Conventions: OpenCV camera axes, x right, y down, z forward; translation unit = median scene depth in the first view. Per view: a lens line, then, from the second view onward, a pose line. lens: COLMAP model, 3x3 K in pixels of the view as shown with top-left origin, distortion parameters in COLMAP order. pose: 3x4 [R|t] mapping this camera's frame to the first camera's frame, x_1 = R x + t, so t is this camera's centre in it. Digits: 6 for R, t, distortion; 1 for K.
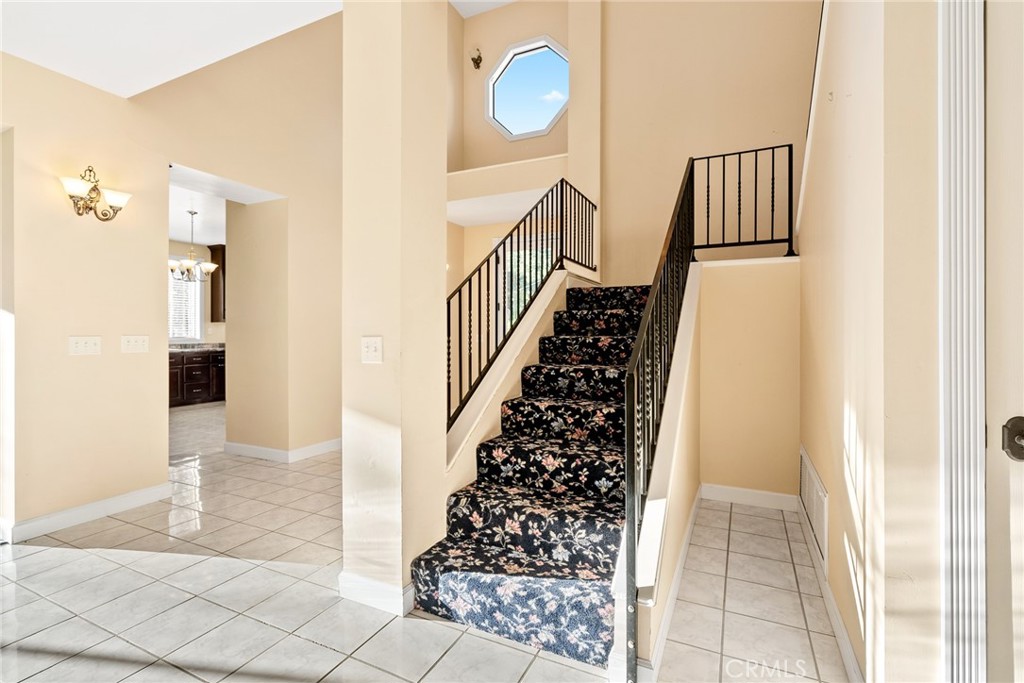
lens RADIAL K [[471.9, 0, 516.6], [0, 471.9, 332.7], [0, 0, 1]] dist [-0.021581, 0.001964]
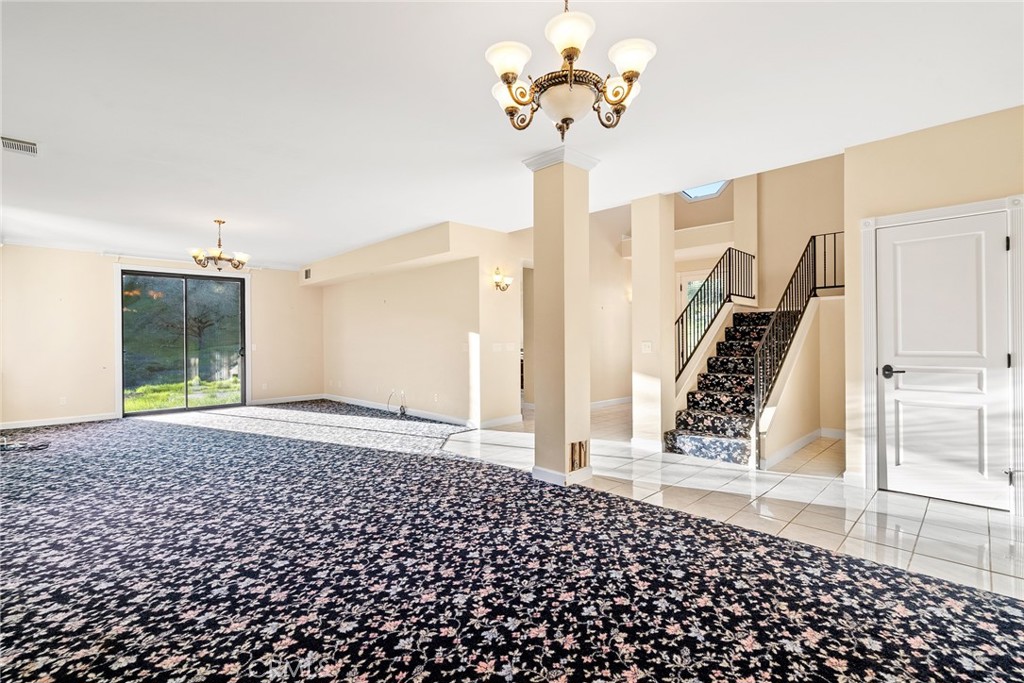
lens RADIAL K [[471.9, 0, 508.8], [0, 471.9, 335.0], [0, 0, 1]] dist [-0.021581, 0.001964]
pose [[0.938674, -0.011787, -0.344604, -0.113382], [0.007159, 0.999866, -0.014699, 0.004354], [0.344732, 0.011330, 0.938633, -1.393388]]
